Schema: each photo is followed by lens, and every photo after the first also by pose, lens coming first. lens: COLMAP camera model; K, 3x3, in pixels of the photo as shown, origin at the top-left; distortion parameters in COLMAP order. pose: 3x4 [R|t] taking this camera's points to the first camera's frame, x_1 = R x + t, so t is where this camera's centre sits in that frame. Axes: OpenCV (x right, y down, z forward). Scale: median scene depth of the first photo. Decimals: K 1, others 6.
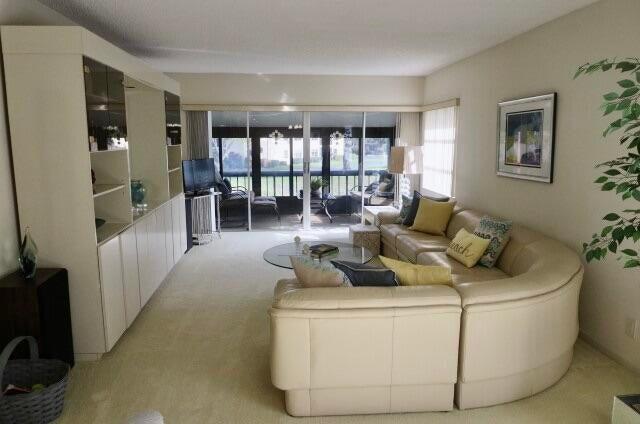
lens RADIAL K [[457.7, 0, 320.0], [0, 457.7, 212.0], [0, 0, 1]] dist [-0.135574, -0.000039]
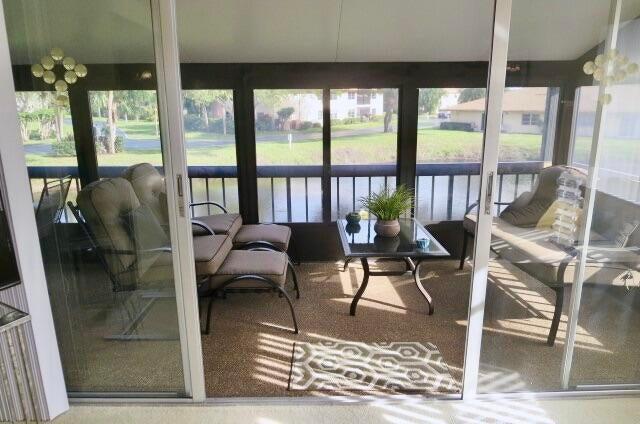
lens RADIAL K [[450.9, 0, 320.0], [0, 450.9, 212.0], [0, 0, 1]] dist [-0.006360, 0.000923]
pose [[0.997171, 0.011214, -0.074326, -0.037976], [-0.004682, 0.996155, 0.087482, -0.087336], [0.075021, -0.086886, 0.993389, 0.593264]]
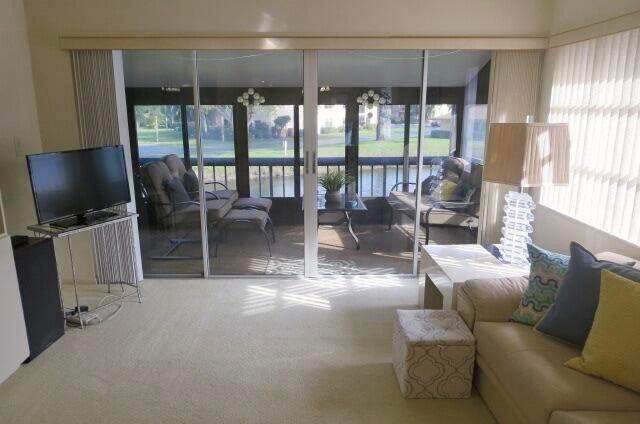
lens RADIAL K [[451.9, 0, 320.0], [0, 451.9, 212.0], [0, 0, 1]] dist [-0.027711, -0.000284]
pose [[0.997521, 0.014763, -0.068799, 0.014263], [-0.009951, 0.997513, 0.069772, -0.061362], [0.069658, -0.068915, 0.995188, 0.390853]]
